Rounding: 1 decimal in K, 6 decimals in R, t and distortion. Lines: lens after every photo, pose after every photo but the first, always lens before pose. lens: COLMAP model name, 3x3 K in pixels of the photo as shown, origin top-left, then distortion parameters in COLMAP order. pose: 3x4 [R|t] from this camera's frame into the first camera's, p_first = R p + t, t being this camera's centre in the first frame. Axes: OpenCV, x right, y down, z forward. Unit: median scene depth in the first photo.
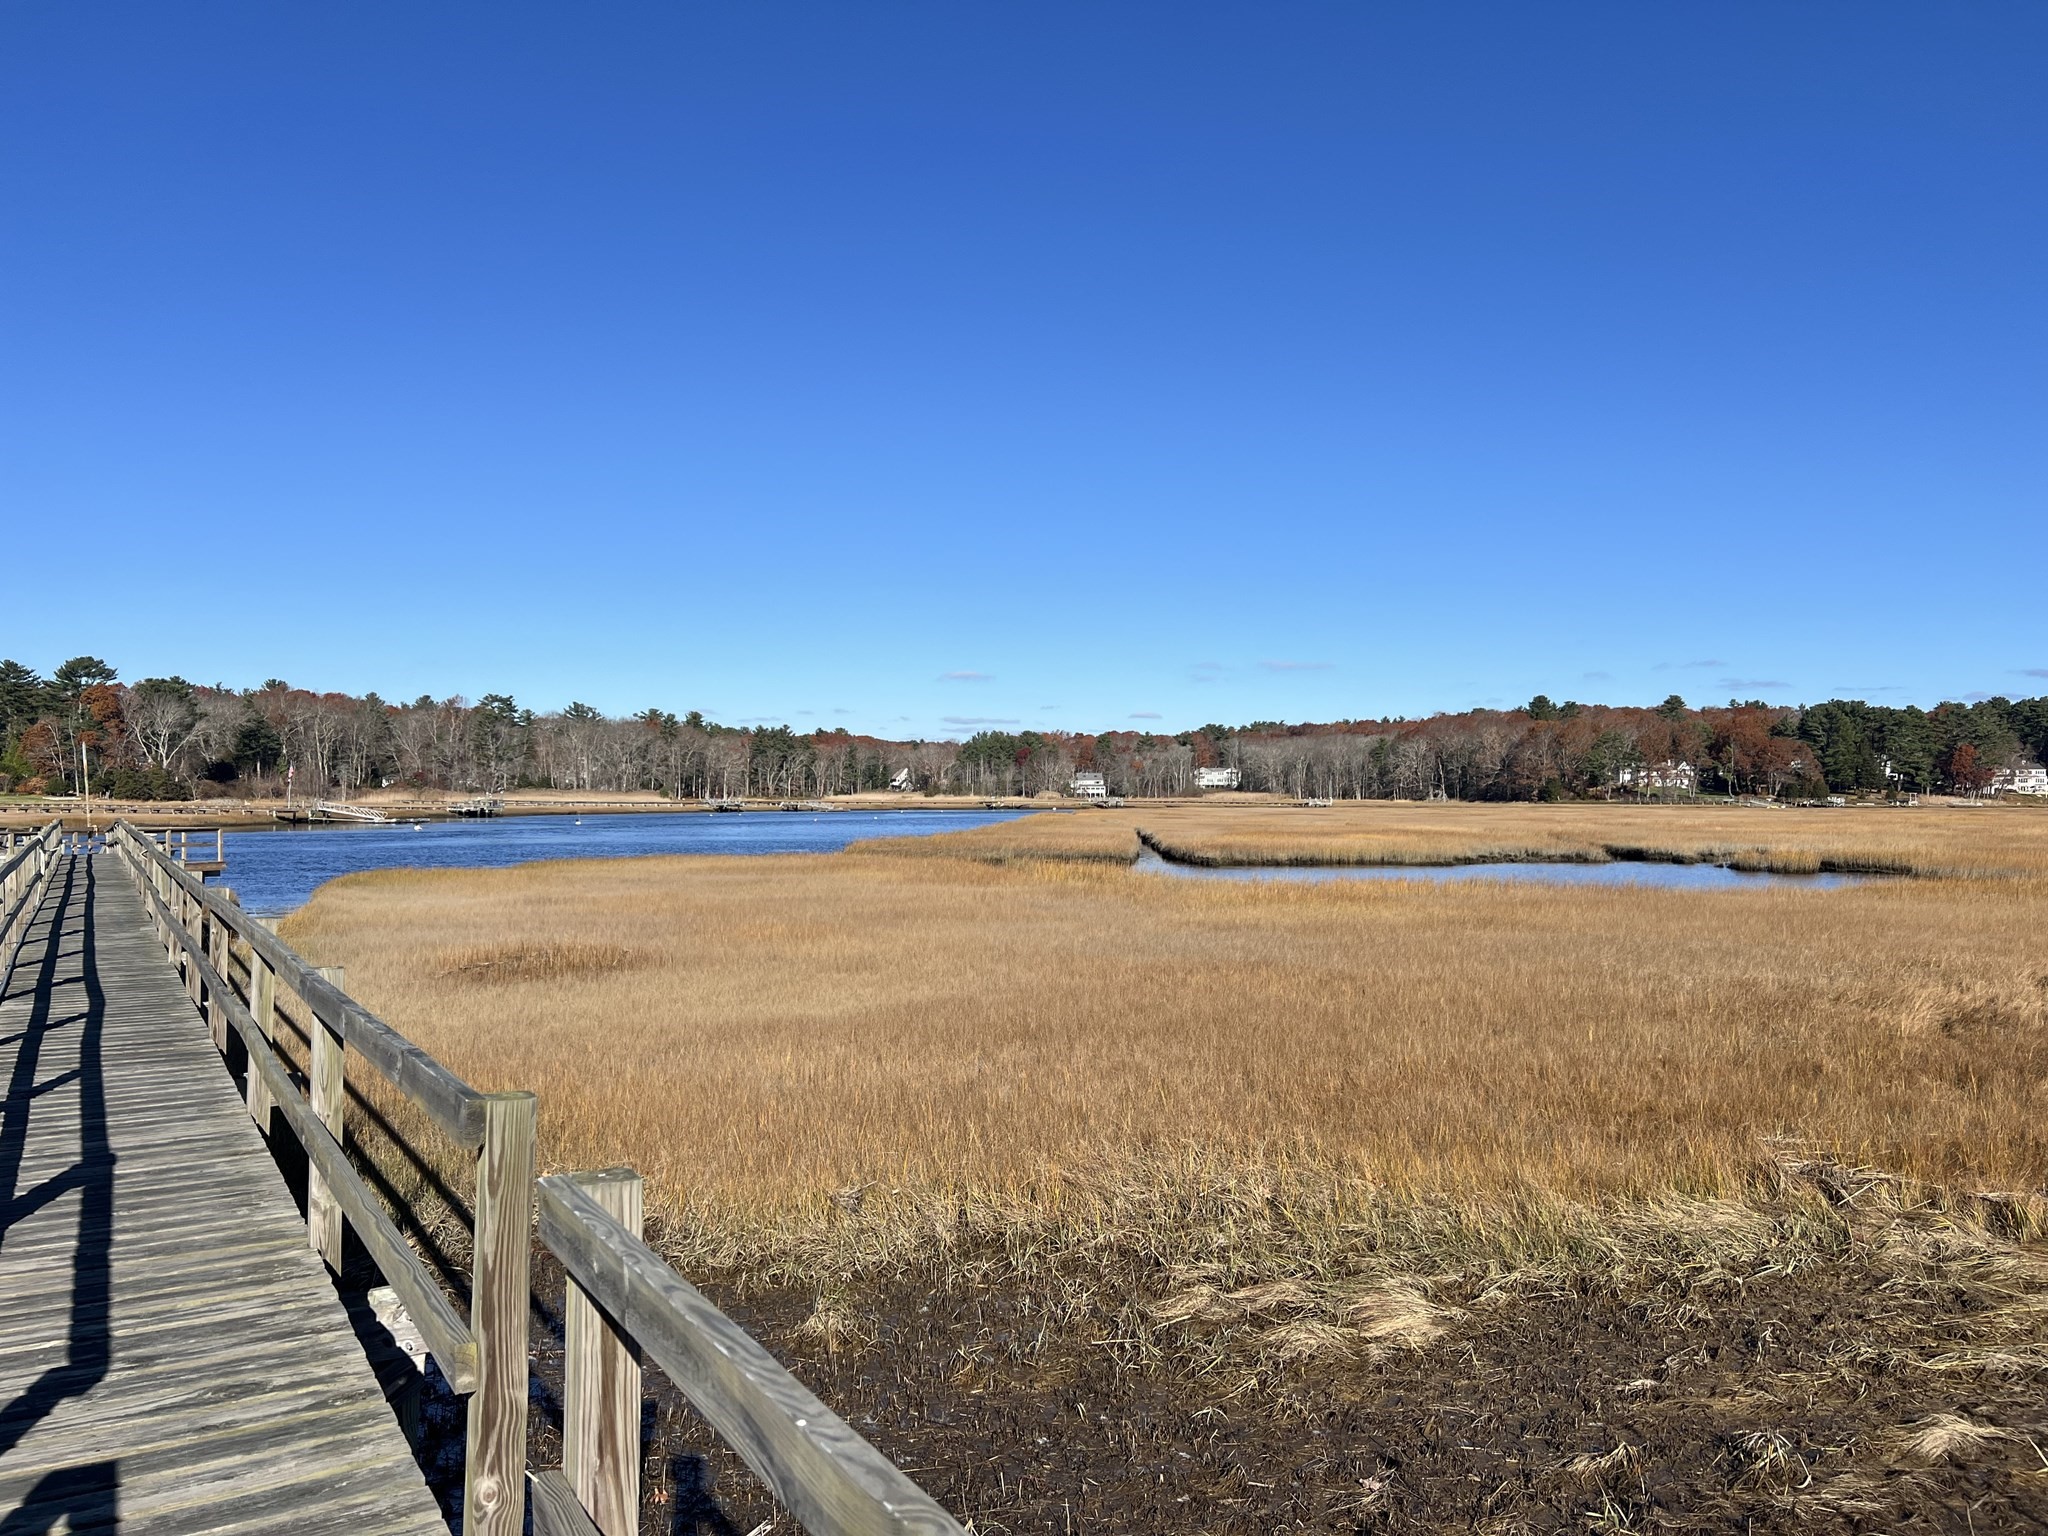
lens RADIAL K [[1544.8, 0, 1025.3], [0, 1544.8, 787.0], [0, 0, 1]] dist [0.070170, -0.077619]
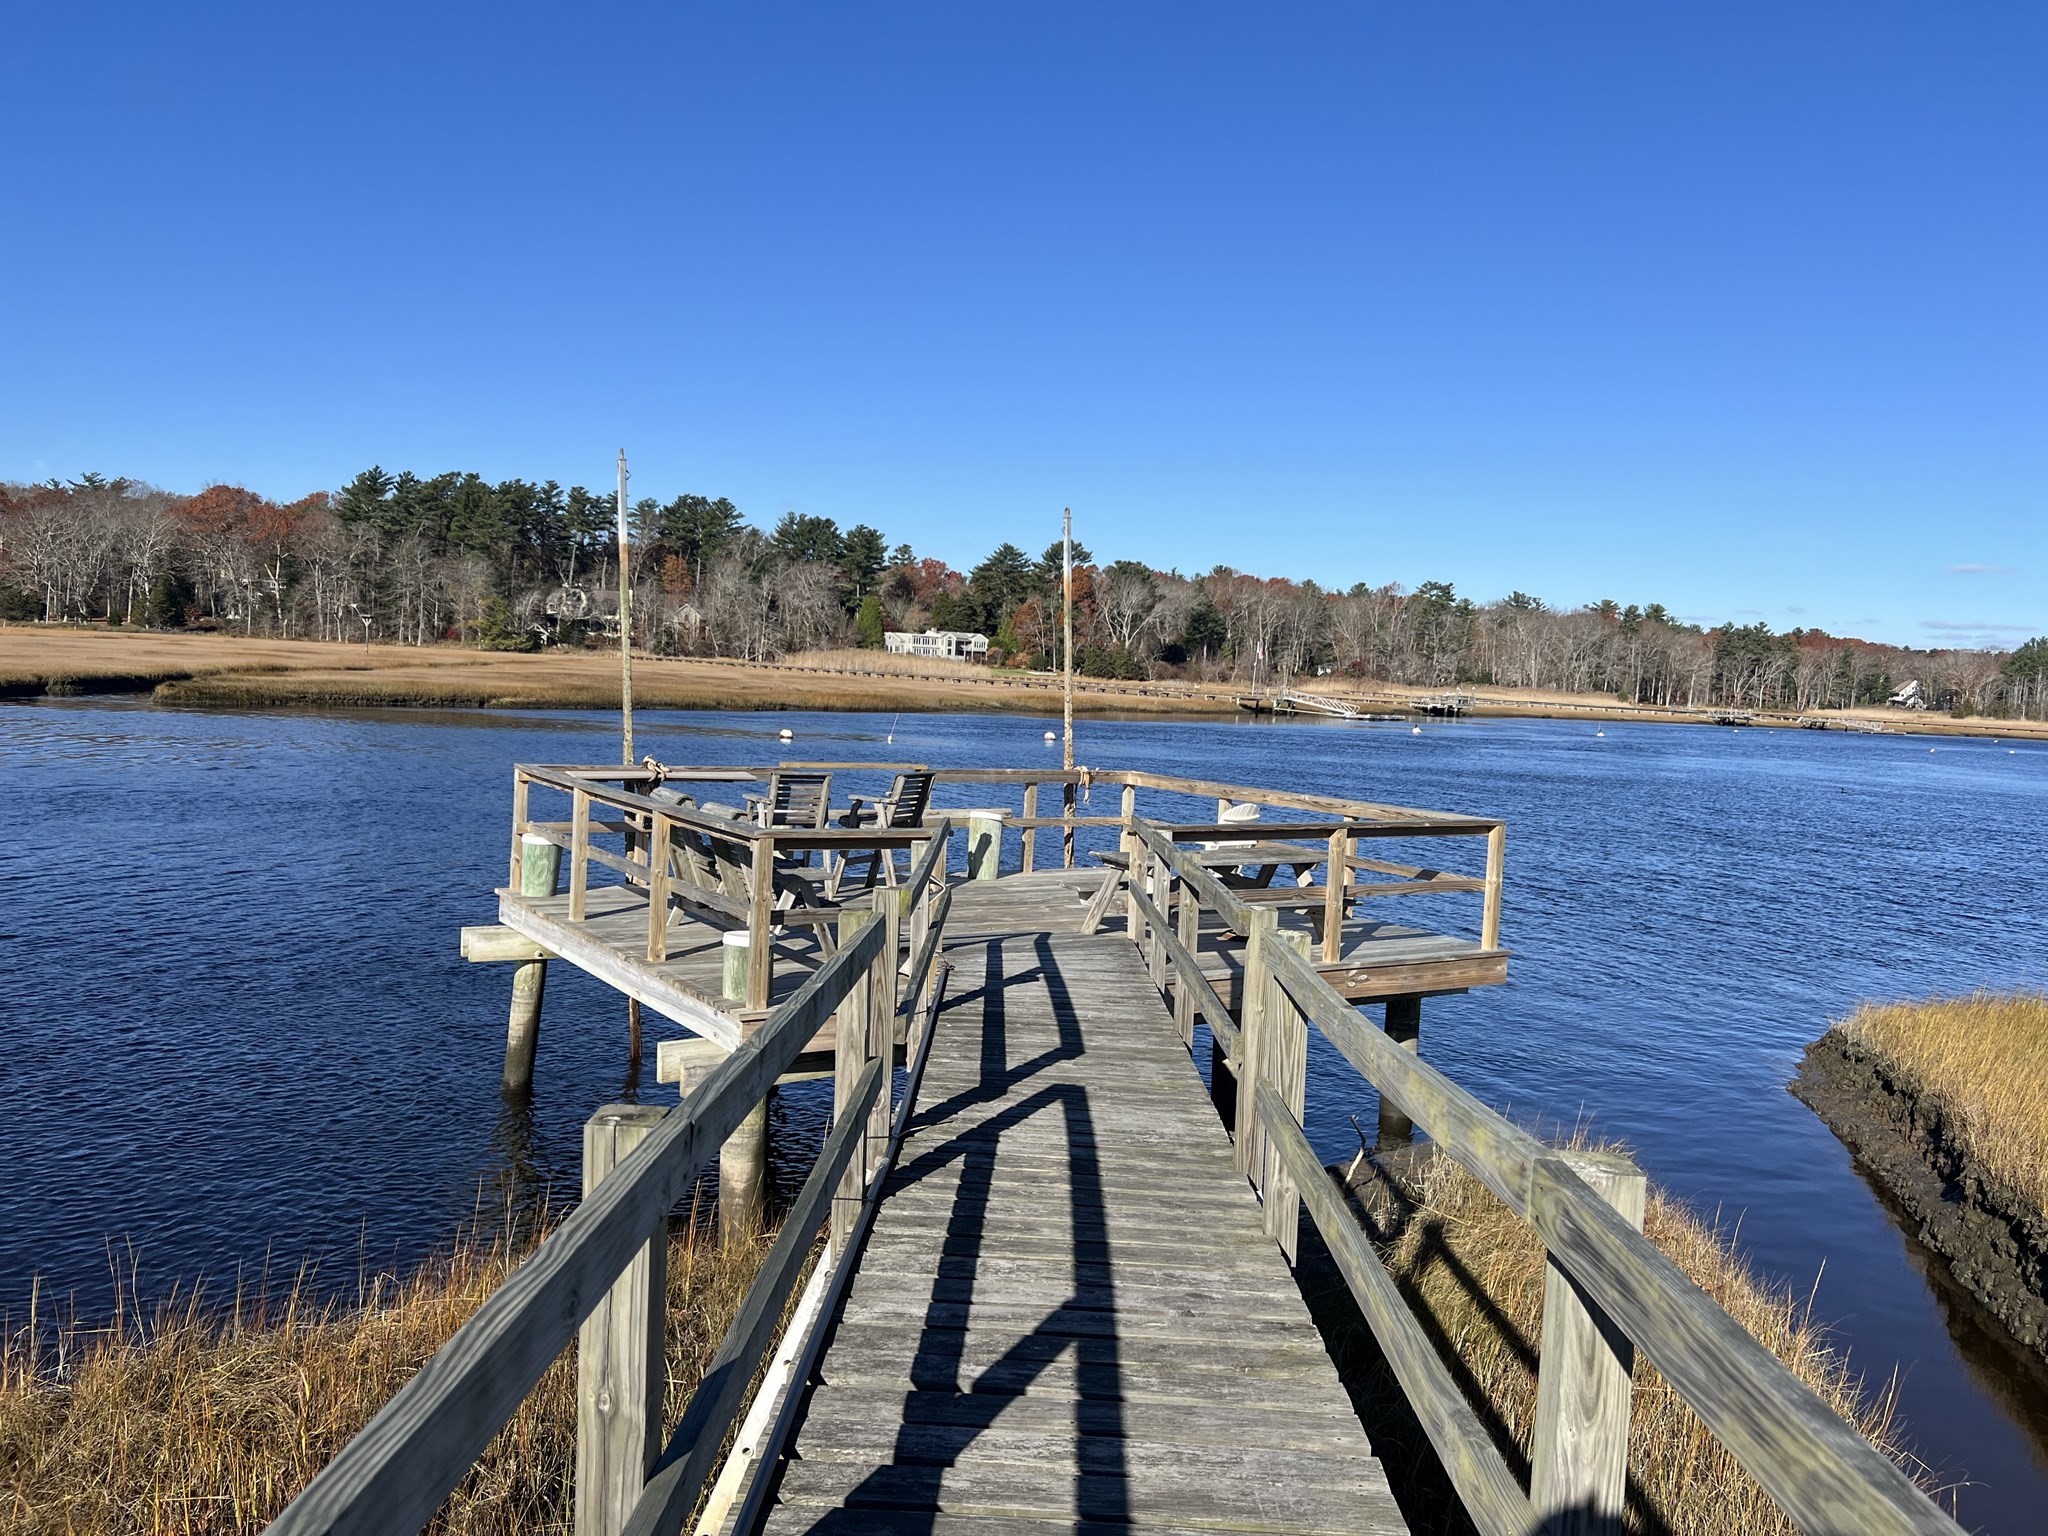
lens RADIAL K [[1544.8, 0, 1038.1], [0, 1544.8, 787.1], [0, 0, 1]] dist [0.070170, -0.077619]
pose [[0.850483, 0.084102, -0.519235, -0.160968], [-0.049390, 0.995542, 0.080352, 0.000512], [0.523678, -0.042693, 0.850846, 0.254068]]
